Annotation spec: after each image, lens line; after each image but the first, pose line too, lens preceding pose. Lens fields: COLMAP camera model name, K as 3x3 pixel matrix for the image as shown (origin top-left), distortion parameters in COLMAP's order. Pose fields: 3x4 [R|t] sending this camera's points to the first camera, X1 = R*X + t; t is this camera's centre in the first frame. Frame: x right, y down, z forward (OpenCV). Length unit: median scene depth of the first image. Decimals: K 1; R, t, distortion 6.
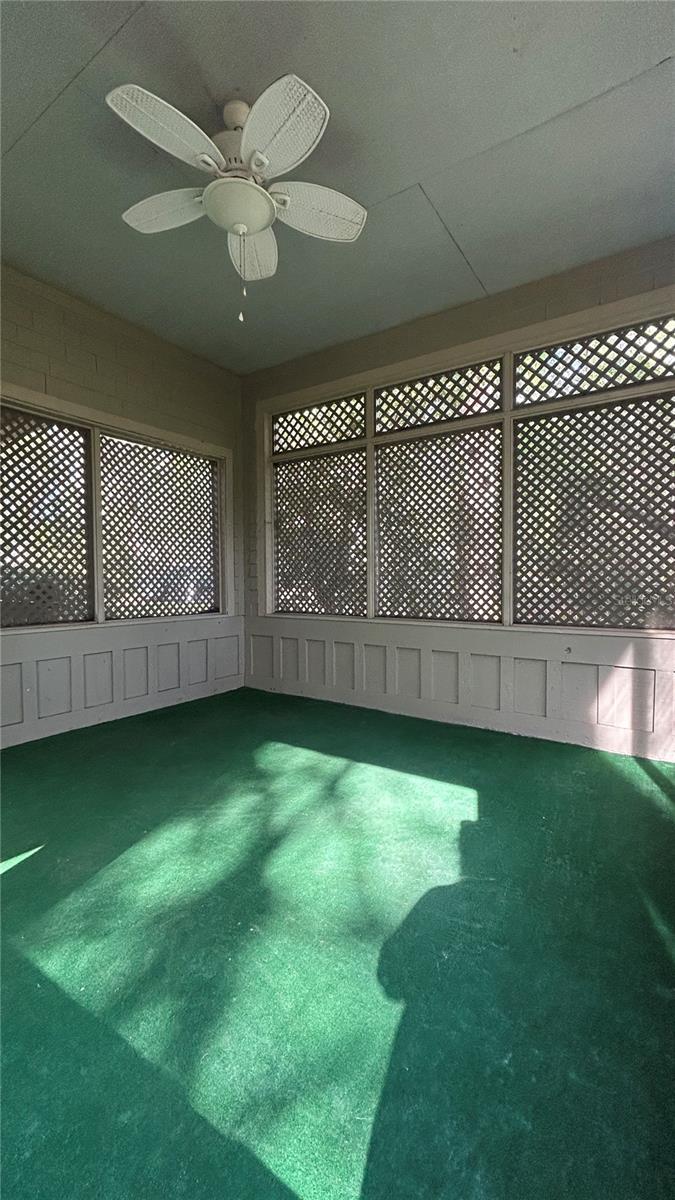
lens RADIAL K [[504.8, 0, 334.6], [0, 504.8, 595.3], [0, 0, 1]] dist [0.025959, 0.000068]
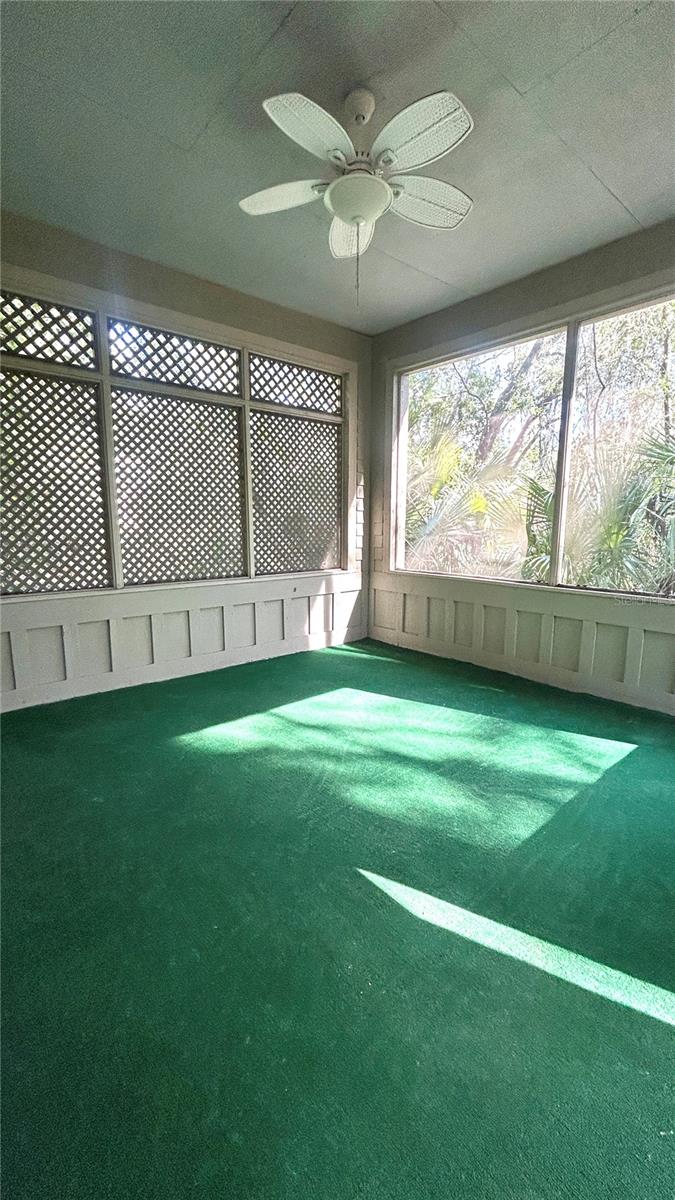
lens RADIAL K [[505.7, 0, 336.7], [0, 505.7, 602.0], [0, 0, 1]] dist [-0.008766, 0.000017]
pose [[0.245544, -0.151882, 0.957413, -1.073196], [0.029325, 0.988361, 0.149271, -0.081613], [-0.968942, -0.008577, 0.247141, 0.650122]]
